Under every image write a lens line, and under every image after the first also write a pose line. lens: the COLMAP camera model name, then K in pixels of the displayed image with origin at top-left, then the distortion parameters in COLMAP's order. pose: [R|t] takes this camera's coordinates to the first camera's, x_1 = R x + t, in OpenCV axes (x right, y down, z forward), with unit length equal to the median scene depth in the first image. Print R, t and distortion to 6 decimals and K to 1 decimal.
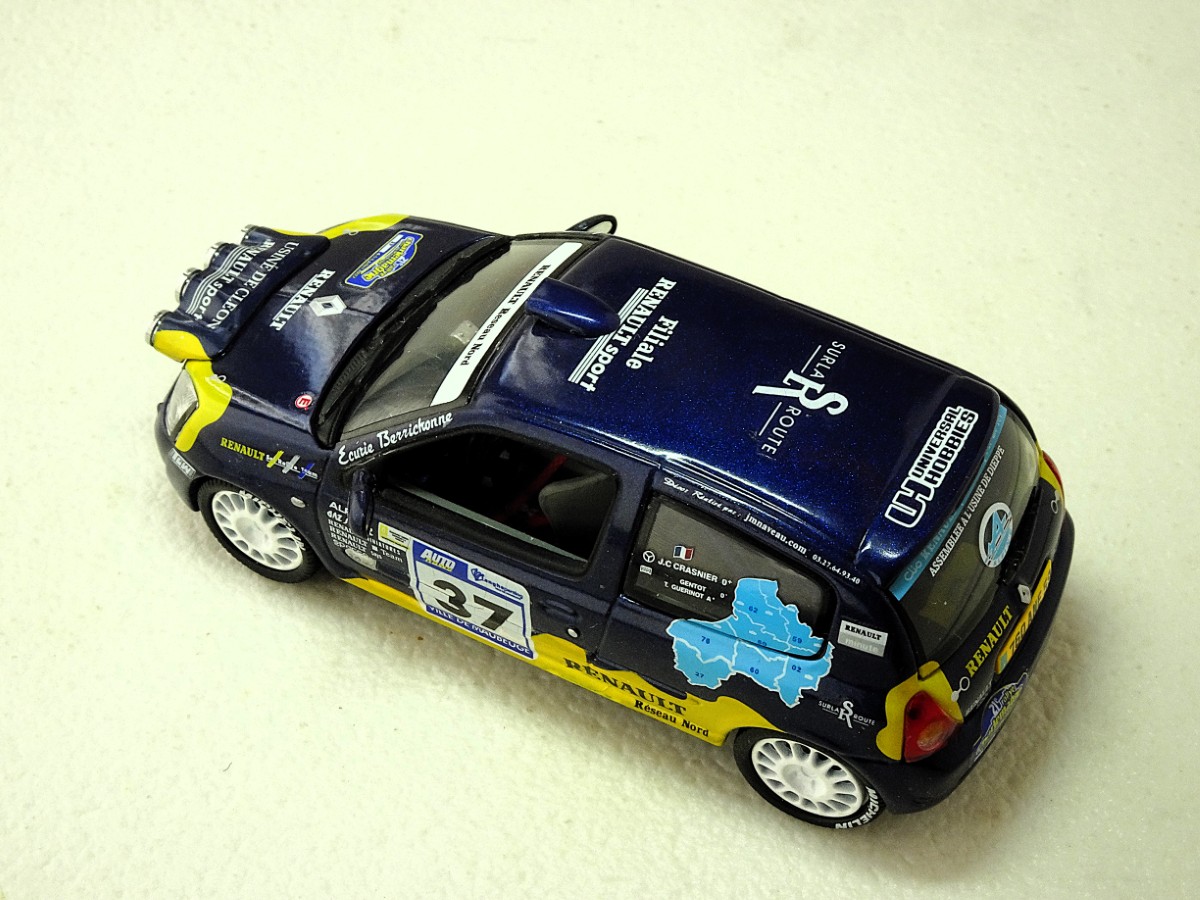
lens RADIAL K [[1899.7, 0, 600.0], [0, 1899.7, 450.0], [0, 0, 1]] dist [-0.035815, -0.050811]
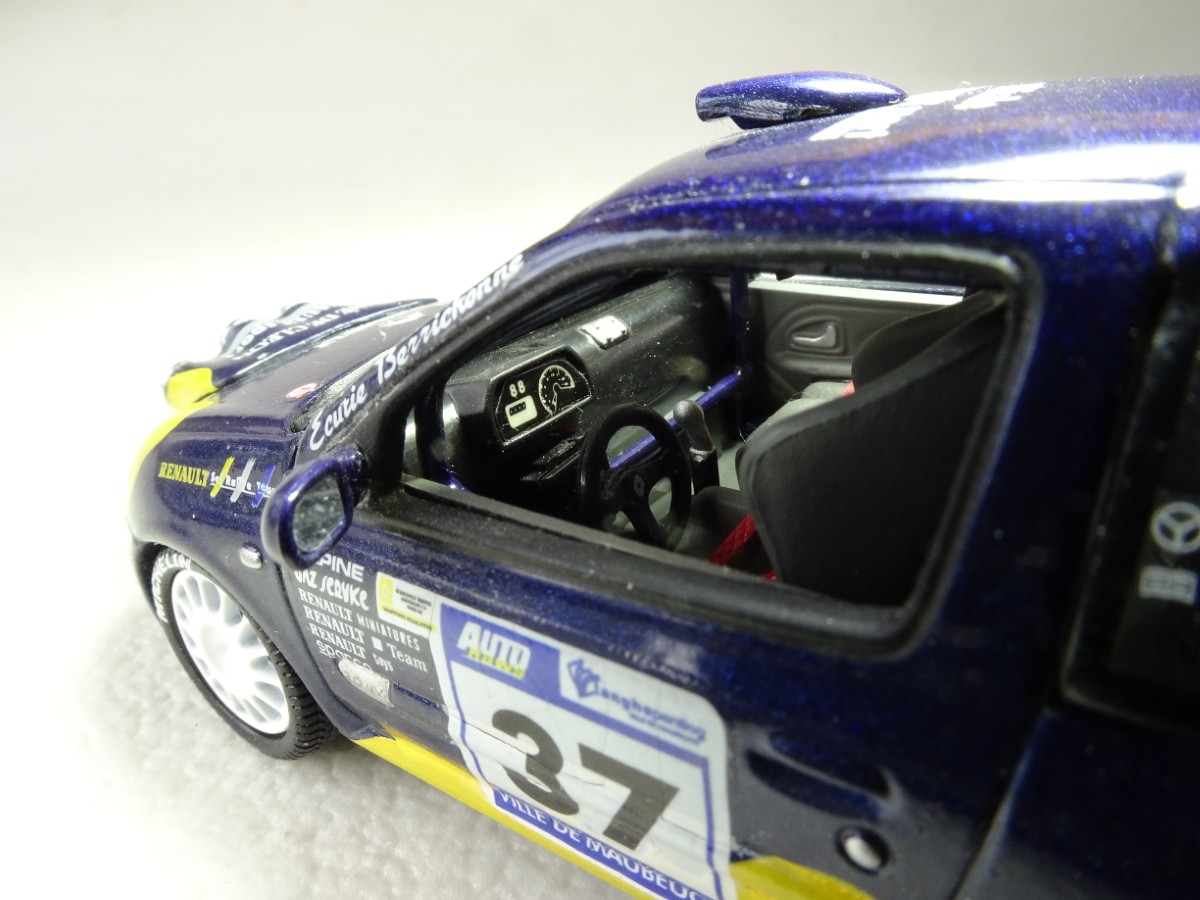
lens RADIAL K [[849.4, 0, 600.0], [0, 849.4, 450.0], [0, 0, 1]] dist [-0.000044, -0.000660]
pose [[0.989388, -0.034213, -0.141211, -0.034898], [-0.022427, 0.924274, -0.381070, 0.086340], [0.143555, 0.380193, 0.913699, 0.809690]]
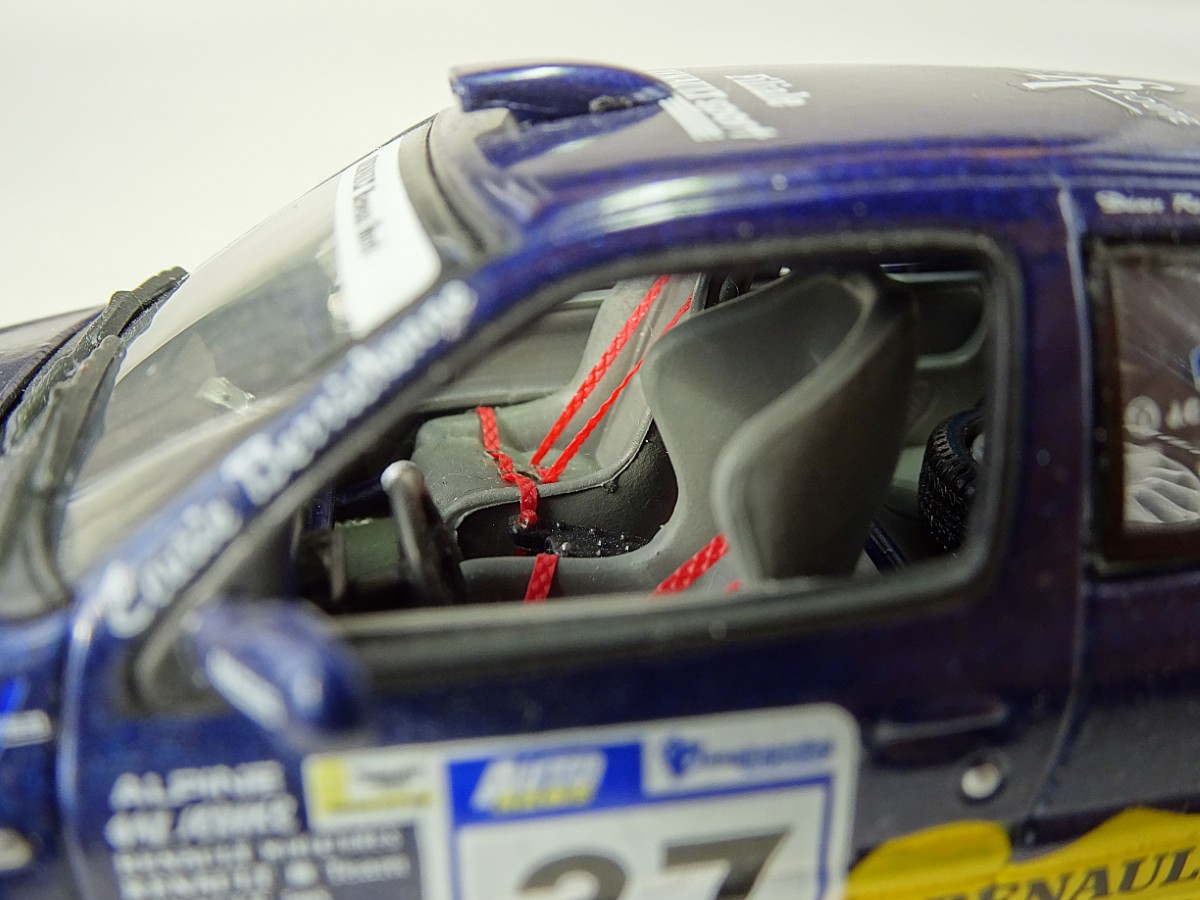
lens RADIAL K [[1247.1, 0, 600.0], [0, 1247.1, 450.0], [0, 0, 1]] dist [-0.021044, -0.018597]
pose [[0.784859, -0.250610, 0.566738, -0.180130], [0.461680, 0.846527, -0.265035, 0.070175], [-0.413338, 0.469666, 0.780106, 0.795262]]
